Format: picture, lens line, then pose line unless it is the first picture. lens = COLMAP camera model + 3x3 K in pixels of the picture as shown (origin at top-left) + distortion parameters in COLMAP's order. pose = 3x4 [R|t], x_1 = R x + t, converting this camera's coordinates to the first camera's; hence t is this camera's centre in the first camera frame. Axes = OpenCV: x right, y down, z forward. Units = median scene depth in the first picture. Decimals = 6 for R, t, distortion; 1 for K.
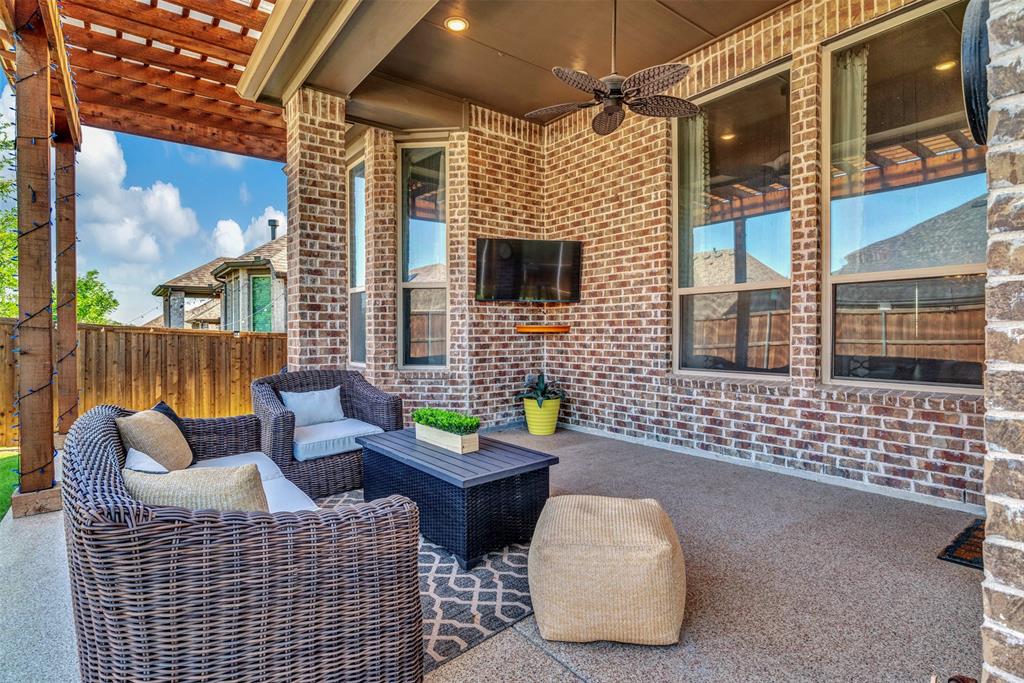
lens RADIAL K [[515.2, 0, 511.4], [0, 515.2, 338.8], [0, 0, 1]] dist [-0.002846, 0.000247]
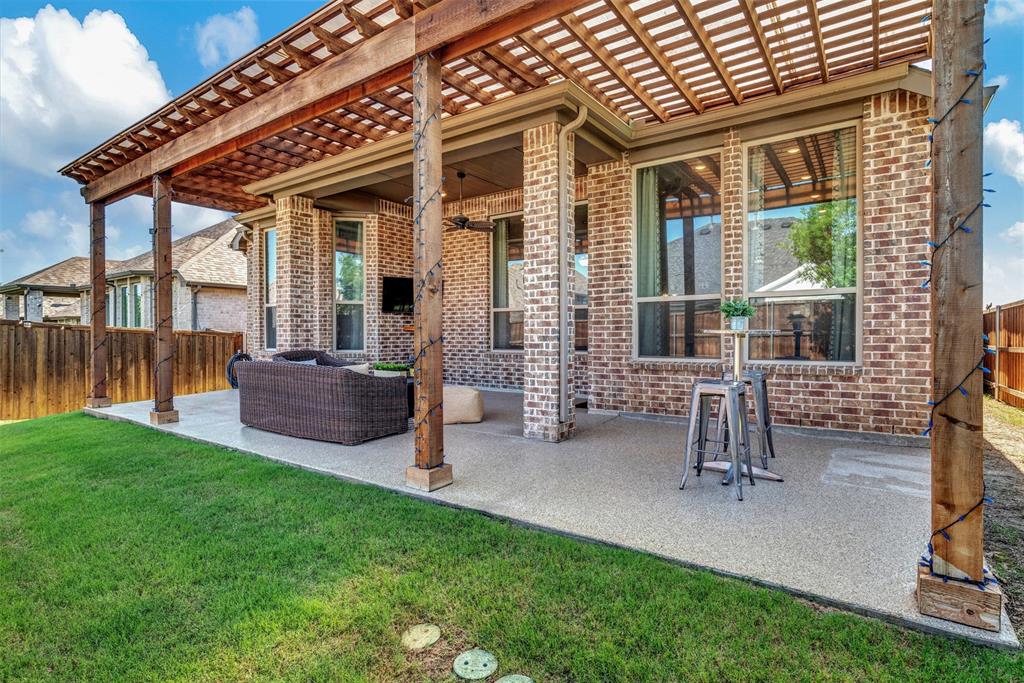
lens RADIAL K [[515.2, 0, 511.4], [0, 515.2, 338.8], [0, 0, 1]] dist [-0.002846, 0.000247]
pose [[0.955394, -0.000881, 0.295334, -0.166214], [0.001331, 0.999998, -0.001323, 0.018457], [-0.295332, 0.001657, 0.955393, -0.787466]]
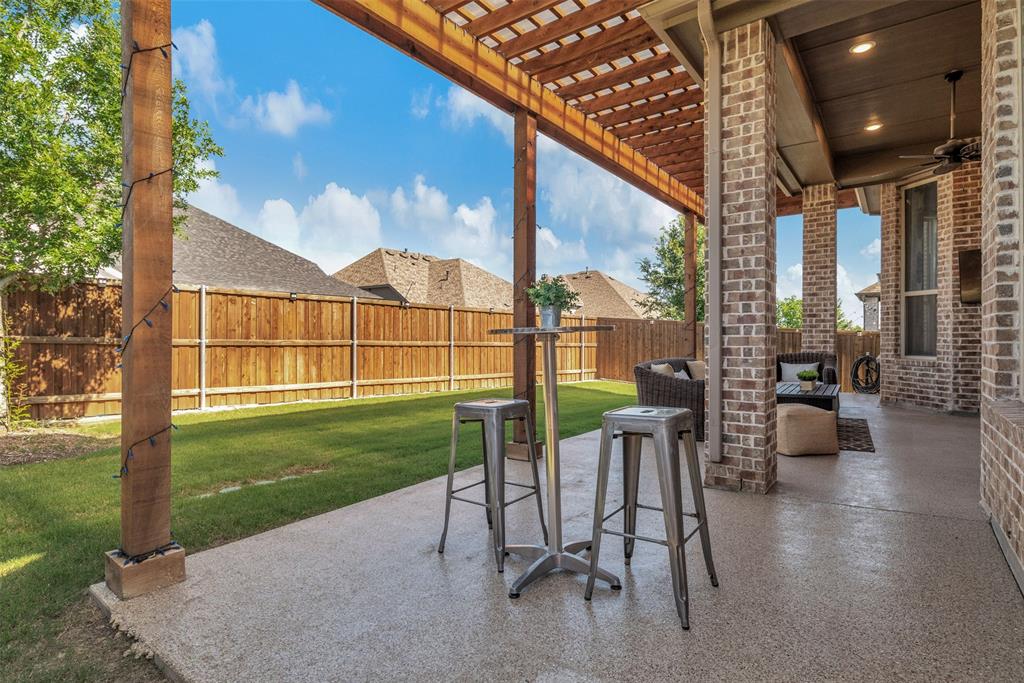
lens RADIAL K [[515.2, 0, 511.4], [0, 515.2, 338.8], [0, 0, 1]] dist [-0.002846, 0.000247]
pose [[0.274509, 0.006585, -0.961562, 0.794947], [-0.009236, 0.999948, 0.004211, 0.013393], [0.961540, 0.007725, 0.274556, -0.329558]]
